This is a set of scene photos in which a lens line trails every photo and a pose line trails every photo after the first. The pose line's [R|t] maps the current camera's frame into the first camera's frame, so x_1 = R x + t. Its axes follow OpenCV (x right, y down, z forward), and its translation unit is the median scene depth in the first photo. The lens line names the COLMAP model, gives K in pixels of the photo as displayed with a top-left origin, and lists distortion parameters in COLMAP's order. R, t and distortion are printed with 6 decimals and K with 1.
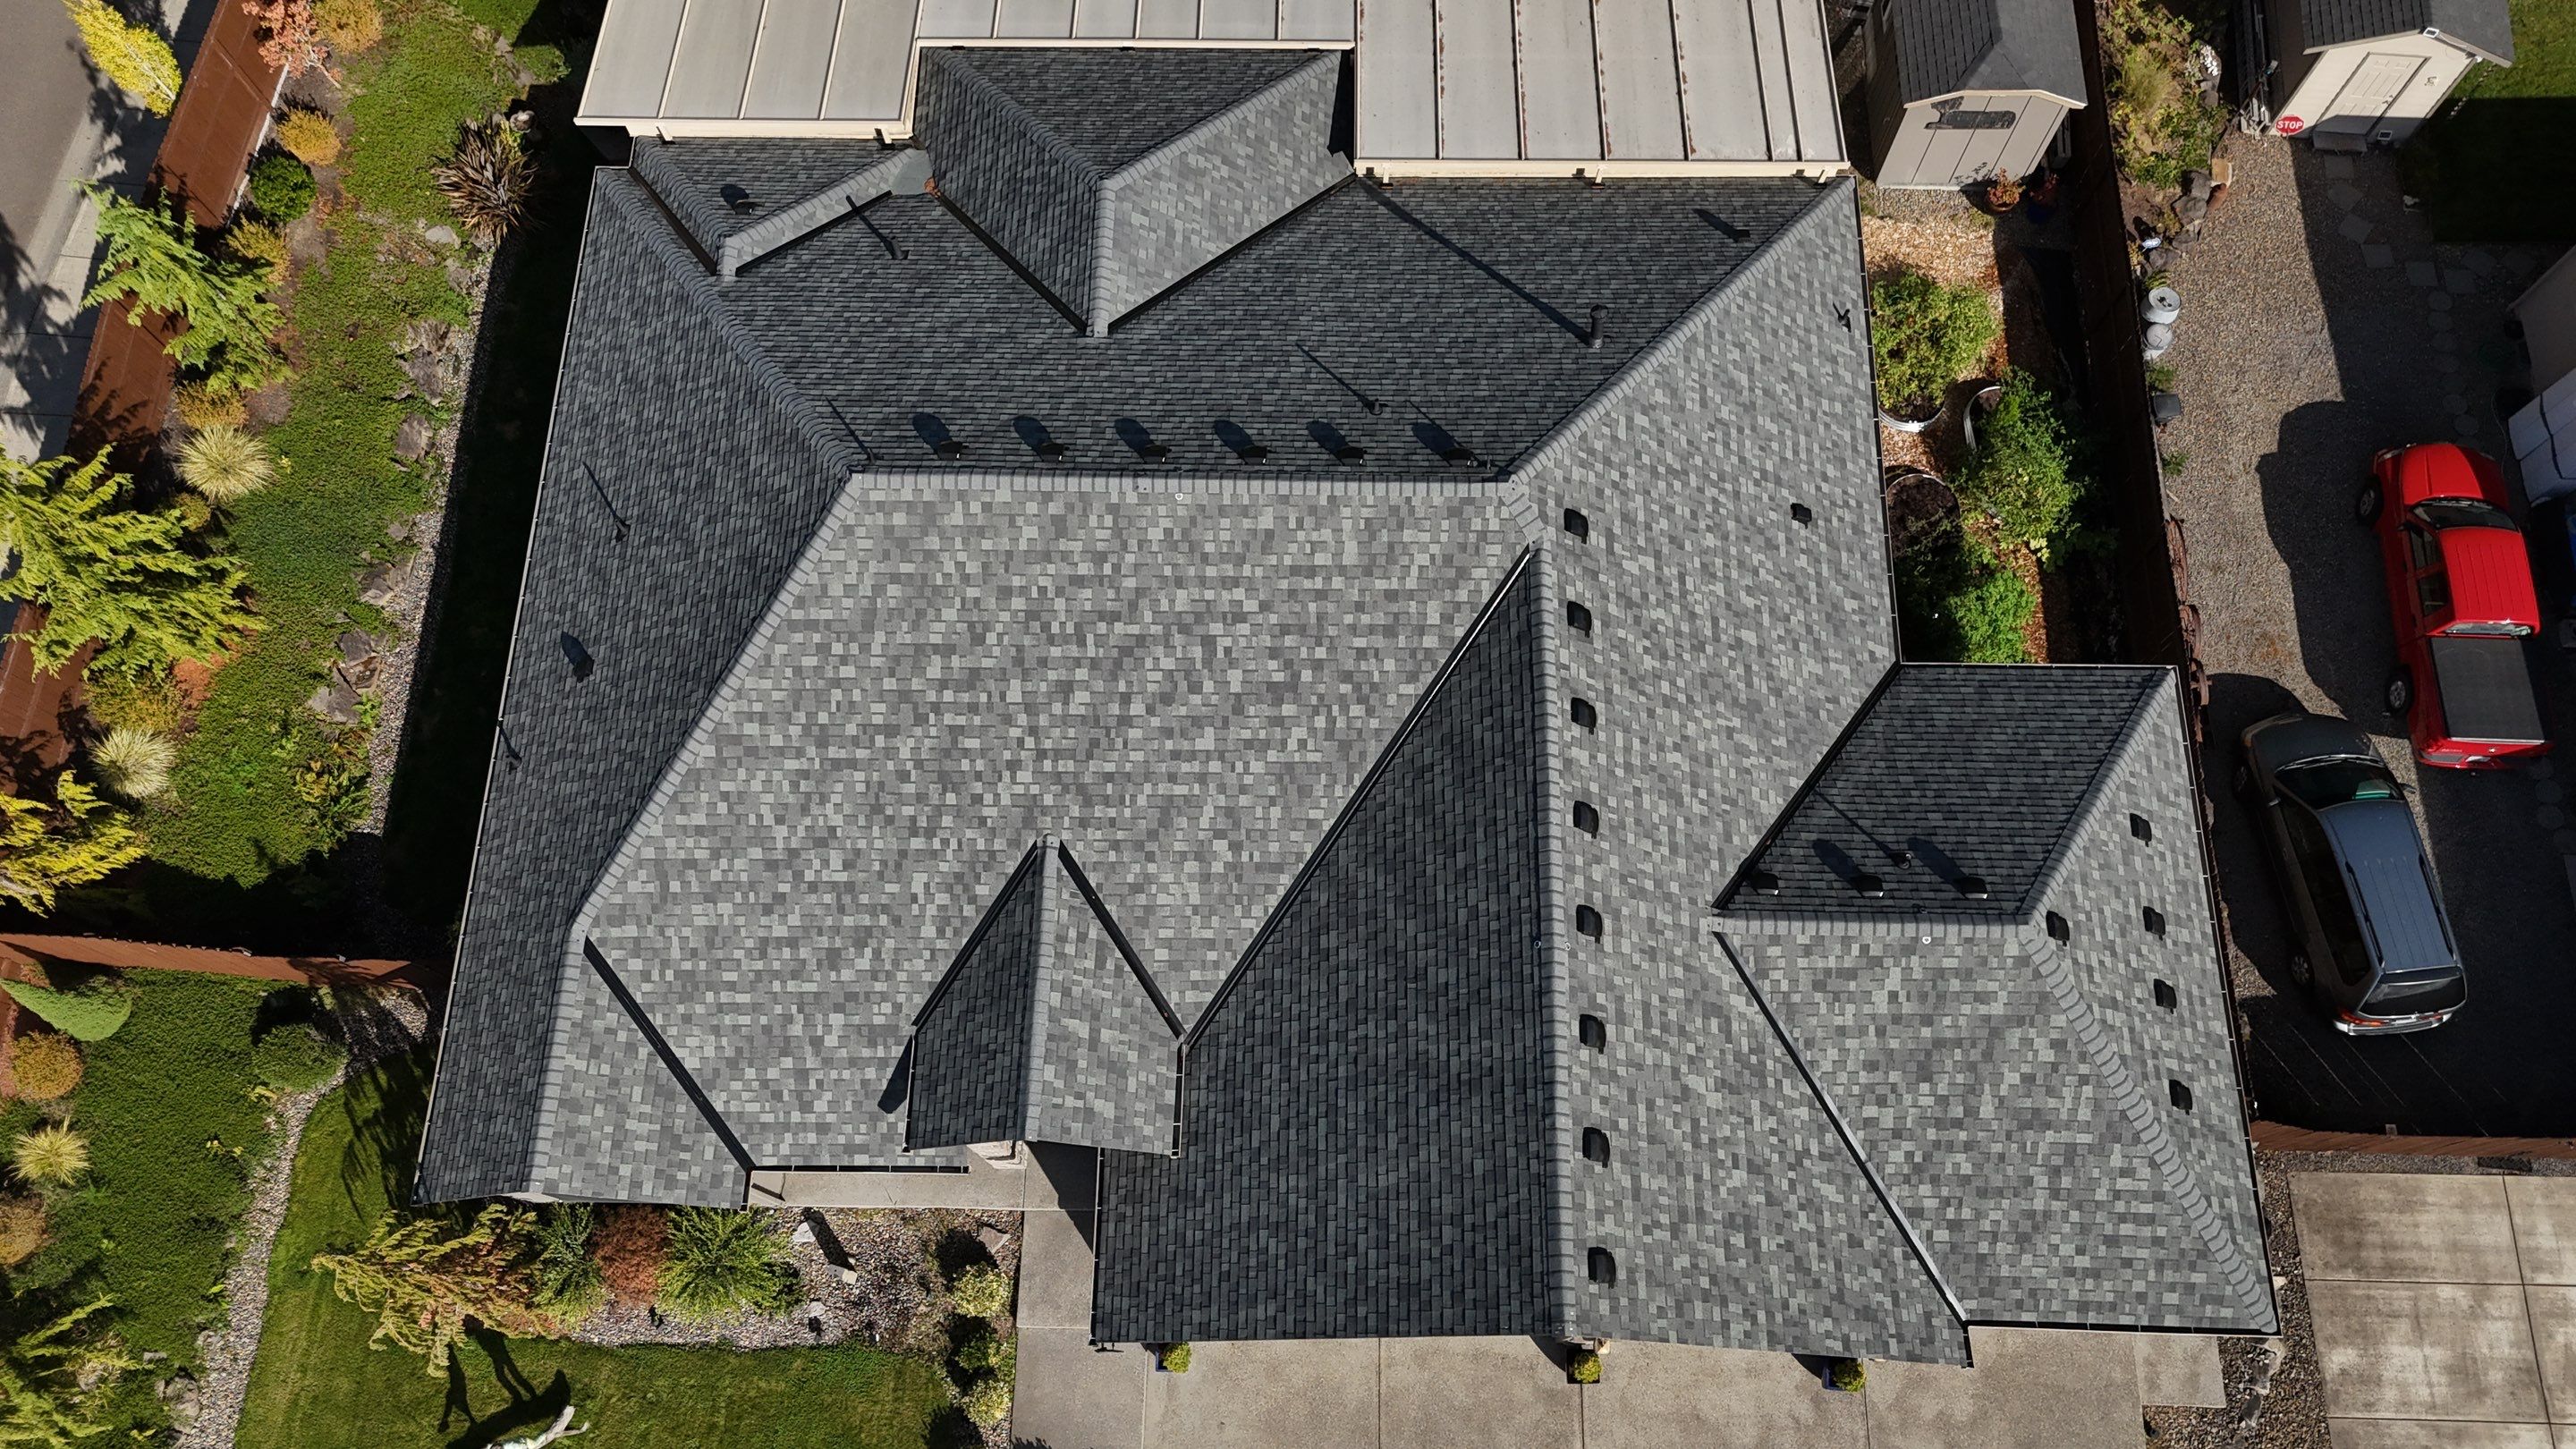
lens RADIAL K [[1894.9, 0, 1279.1], [0, 1894.9, 723.6], [0, 0, 1]] dist [0.040798, -0.026431]
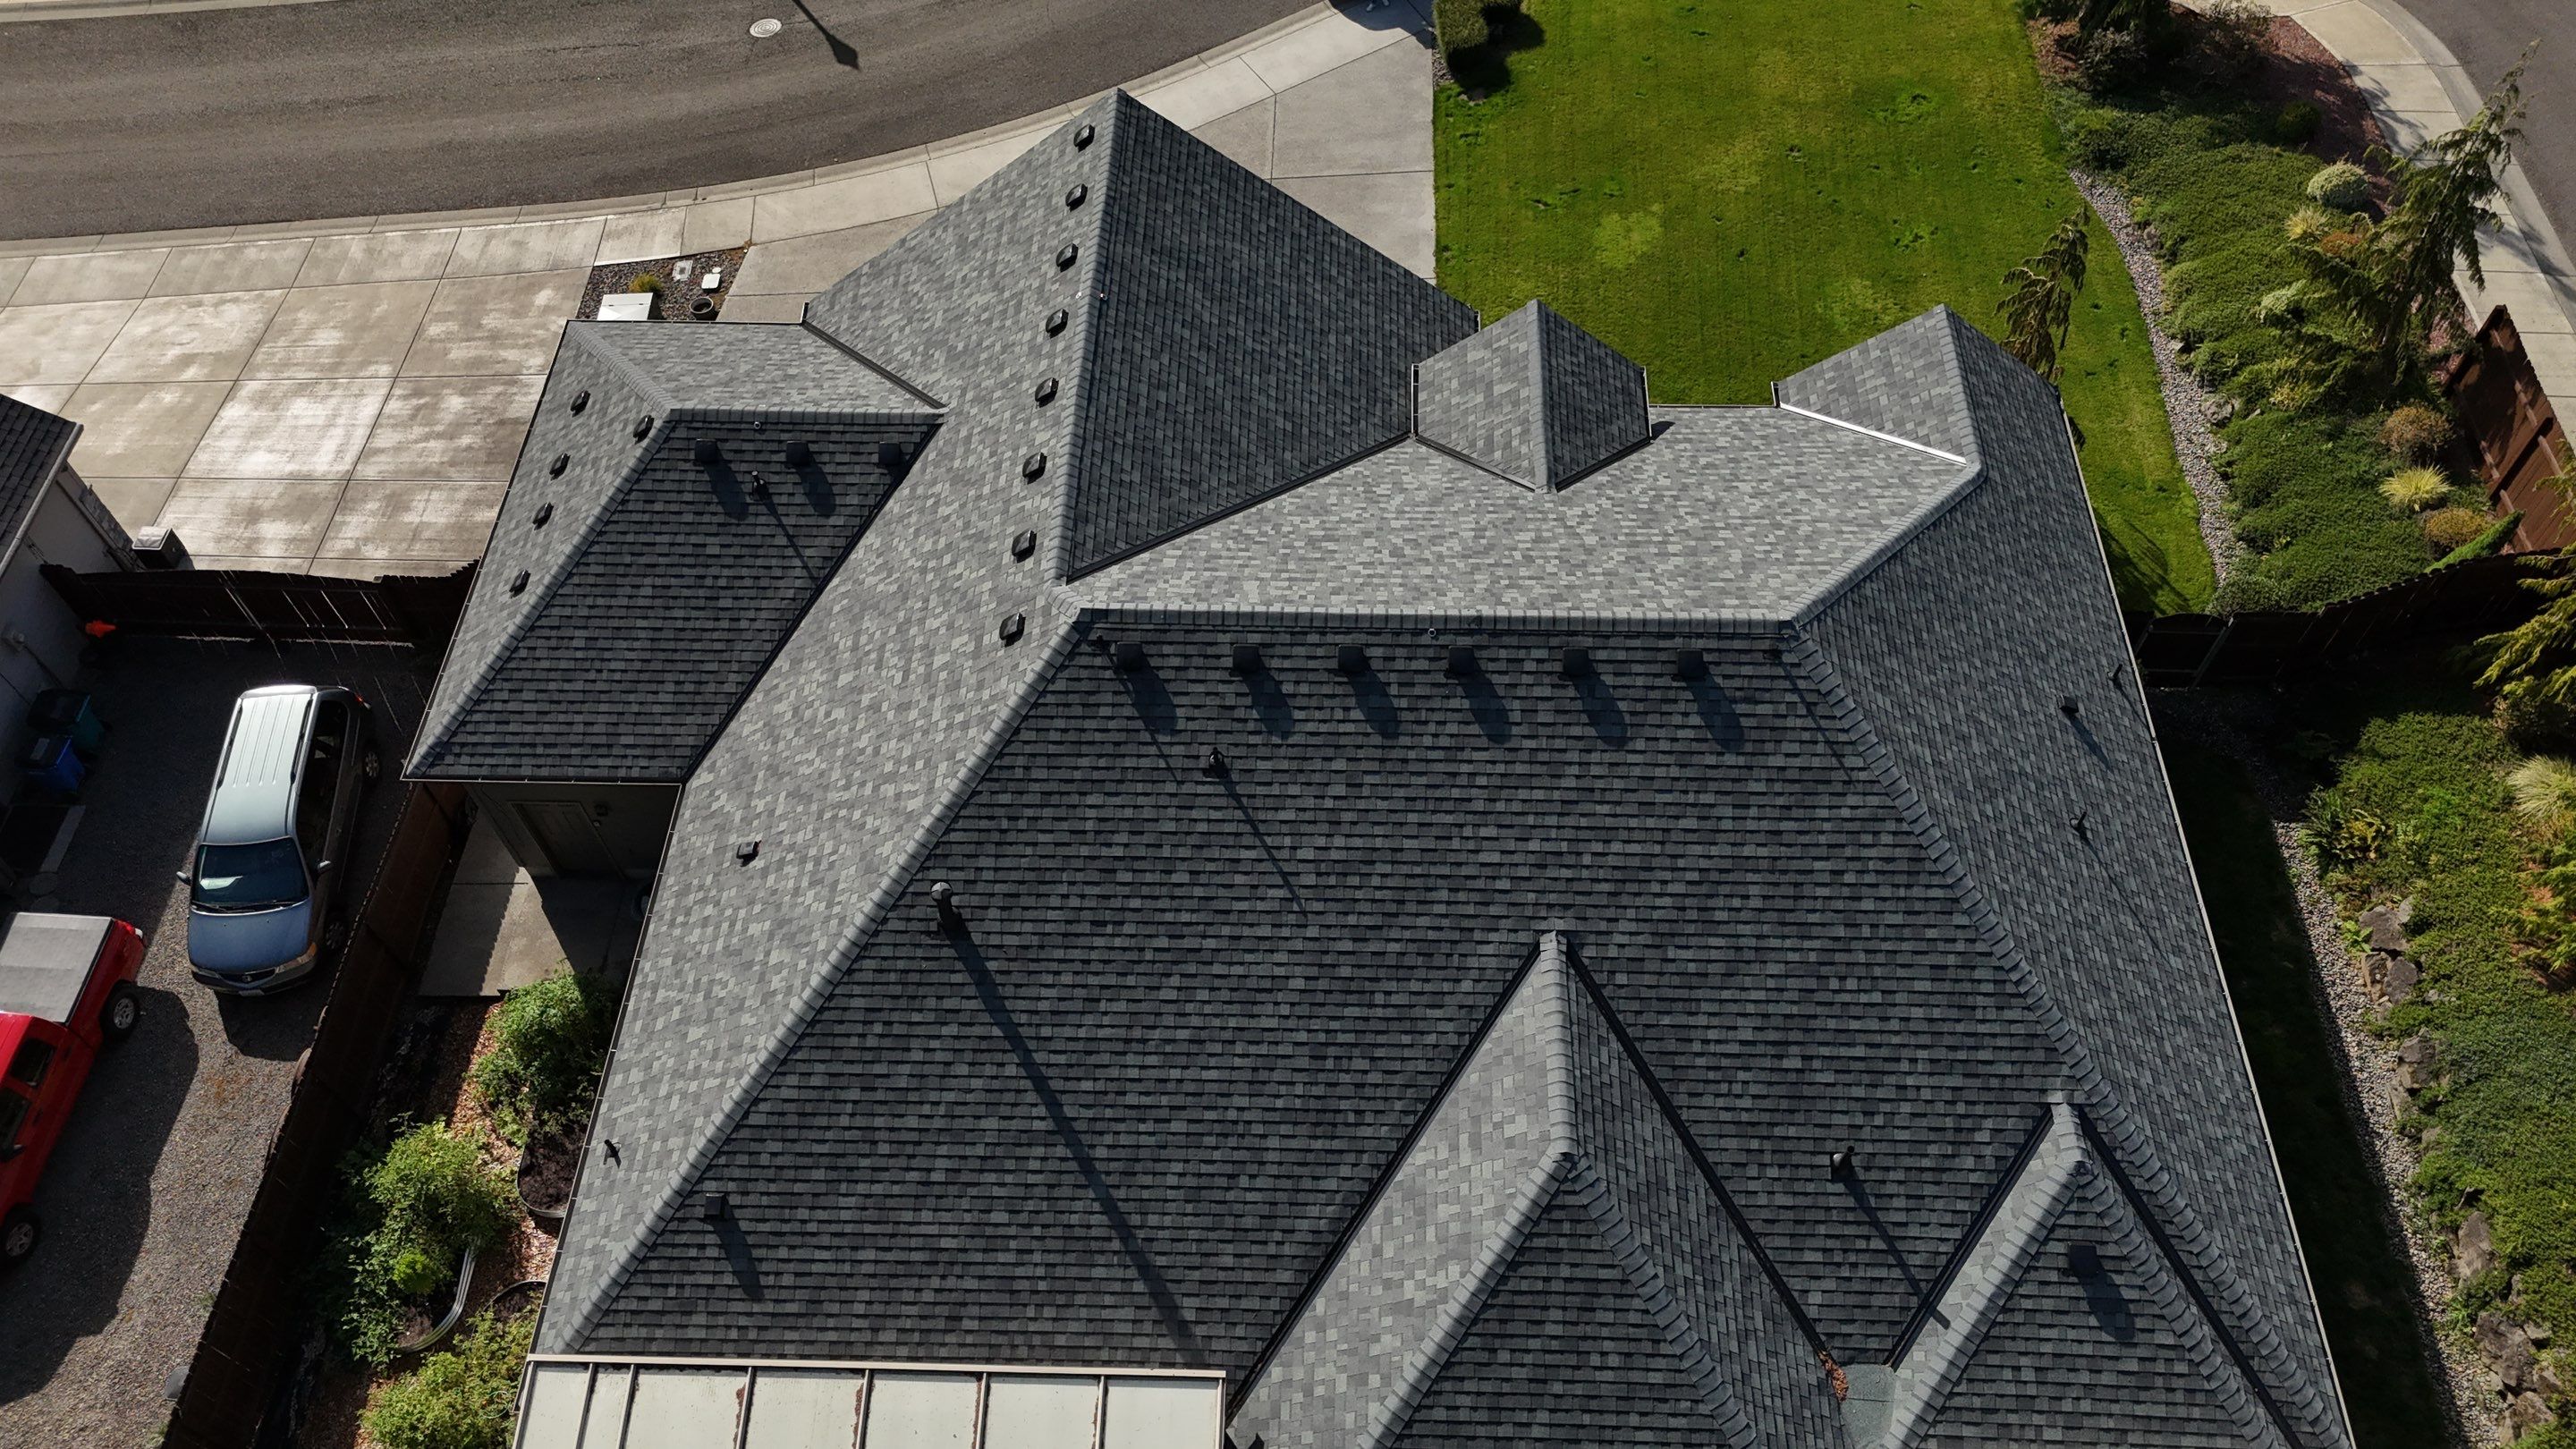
lens RADIAL K [[1894.9, 0, 1290.5], [0, 1894.9, 735.8], [0, 0, 1]] dist [0.040798, -0.026431]
pose [[-0.999218, 0.013781, 0.037049, -0.016329], [0.022605, -0.569684, 0.821553, -0.897586], [0.032428, 0.821749, 0.568927, 0.504600]]
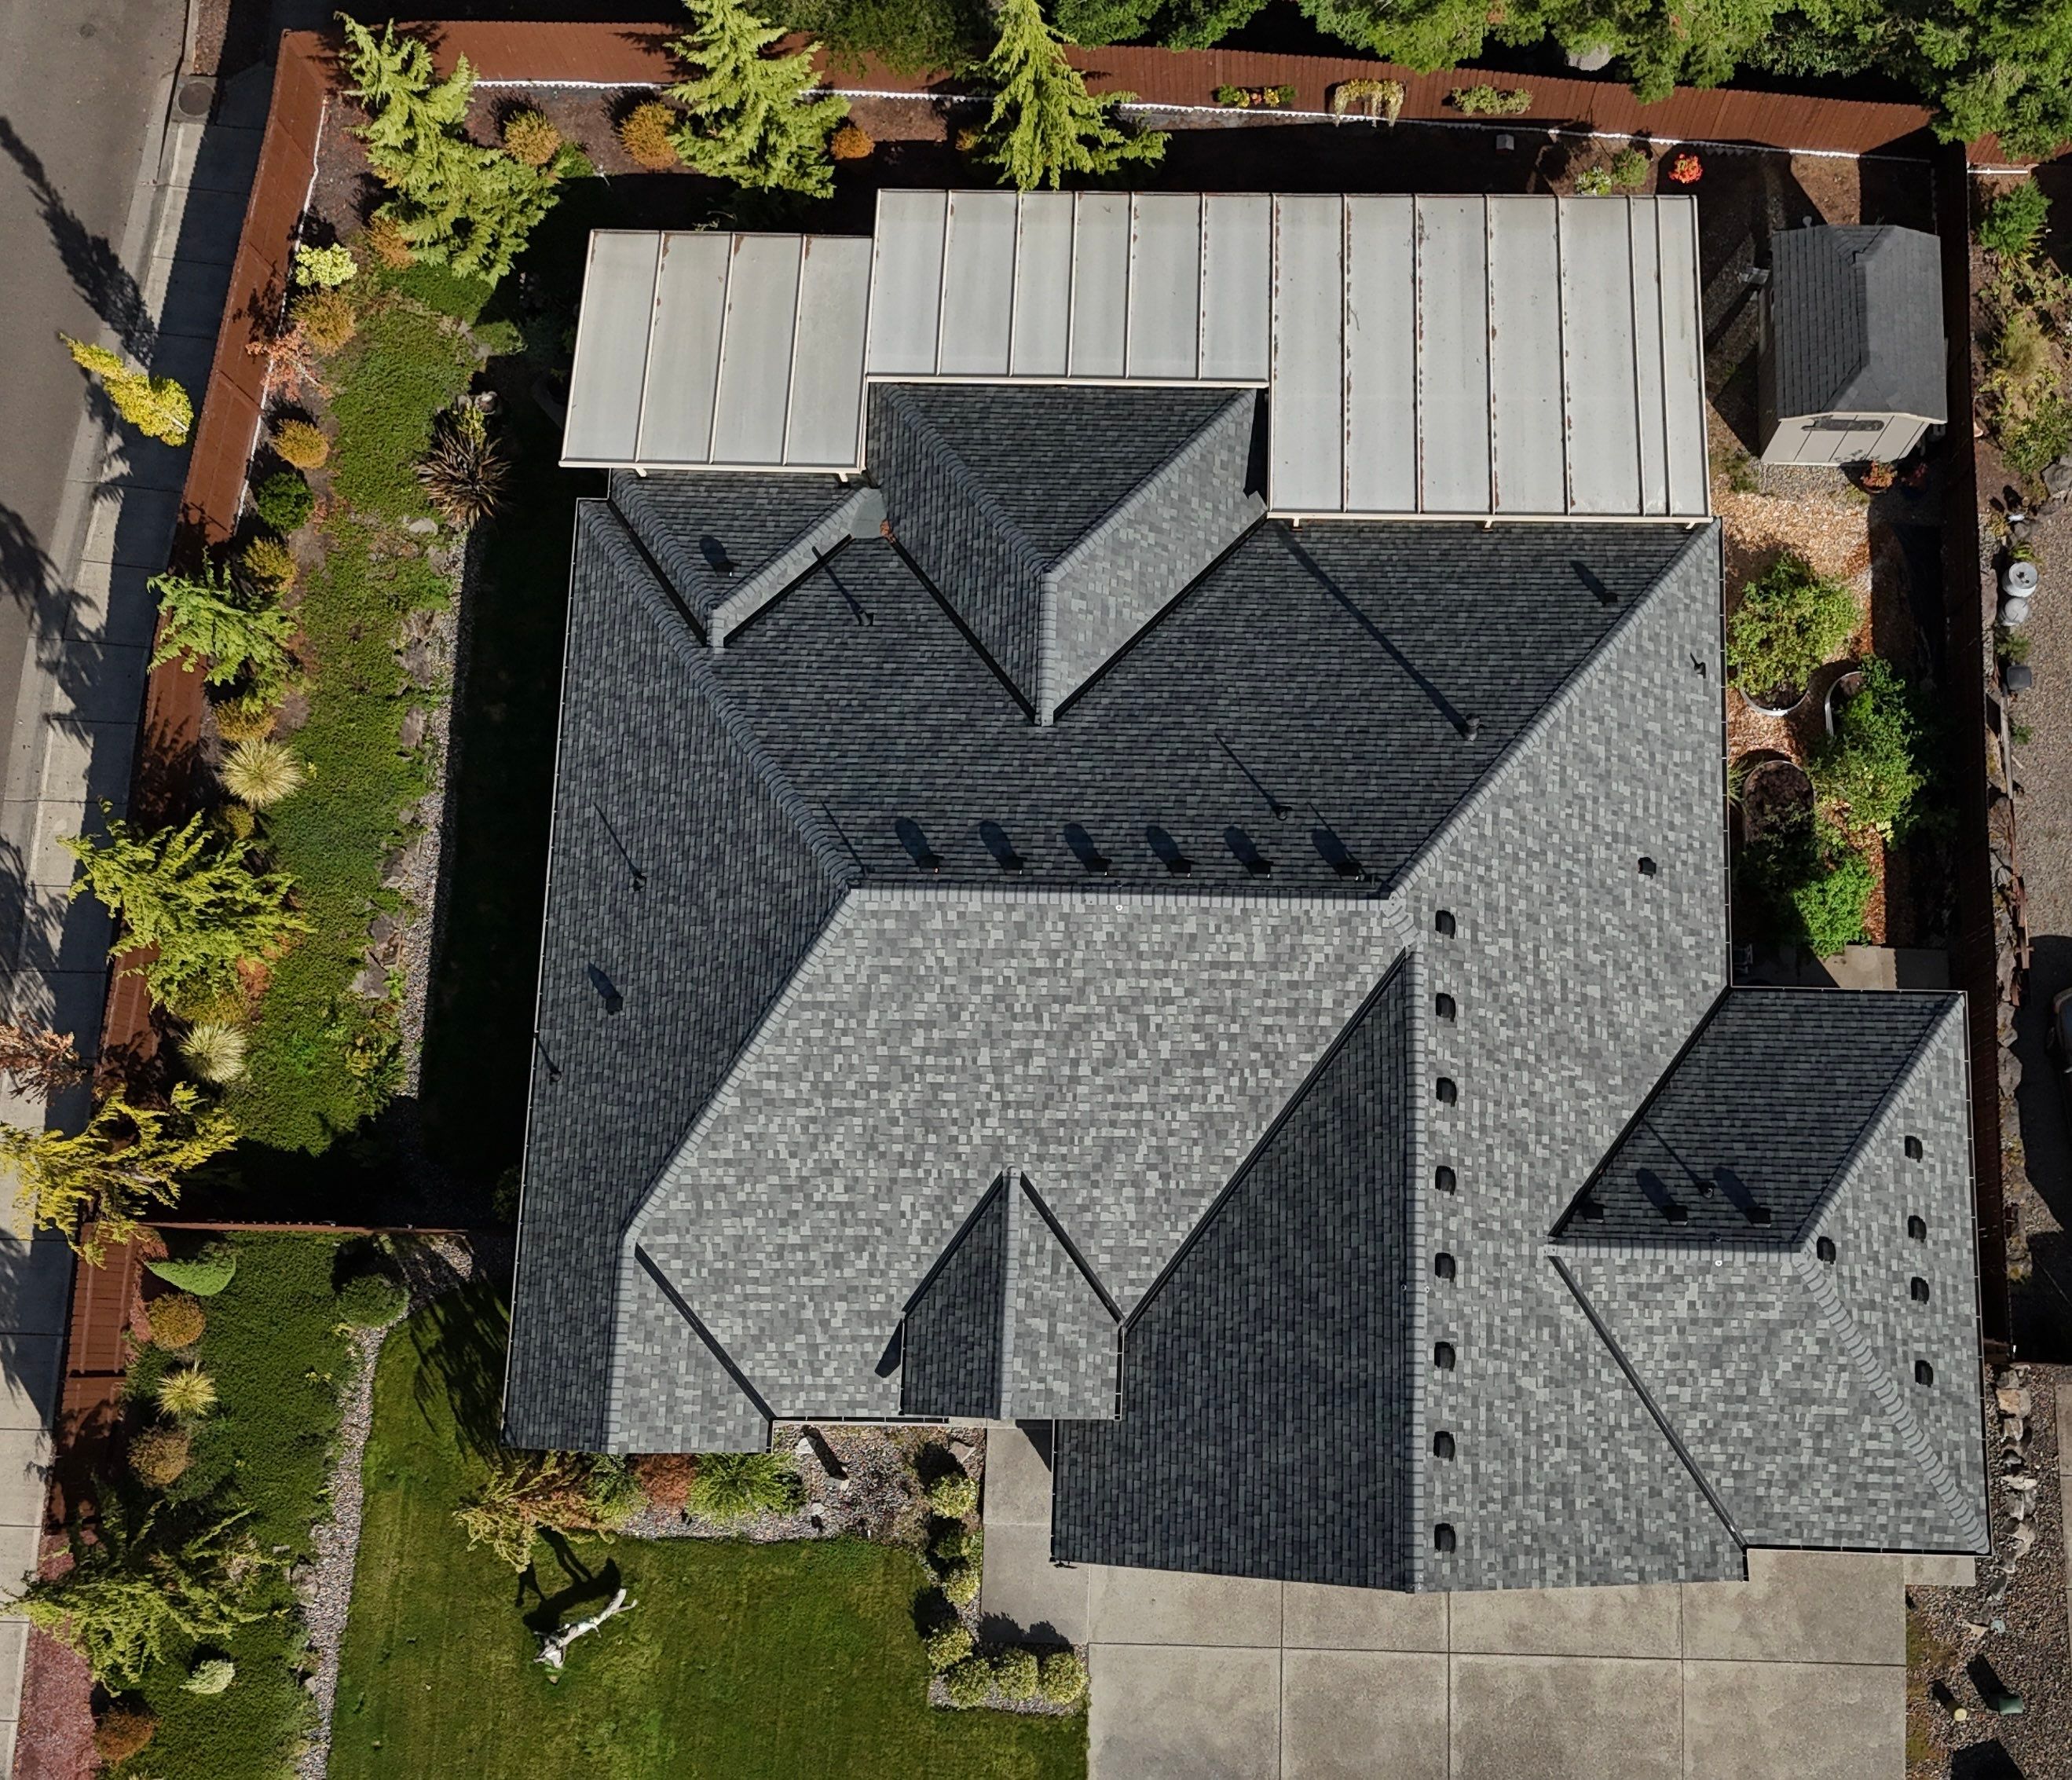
lens RADIAL K [[2327.9, 0, 1184.5], [0, 2327.9, 884.3], [0, 0, 1]] dist [0.037055, 0.000000]
pose [[0.999996, -0.000137, -0.002925, -0.006141], [0.000575, 0.988647, 0.150257, -0.349796], [0.002871, -0.150258, 0.988643, -0.461678]]
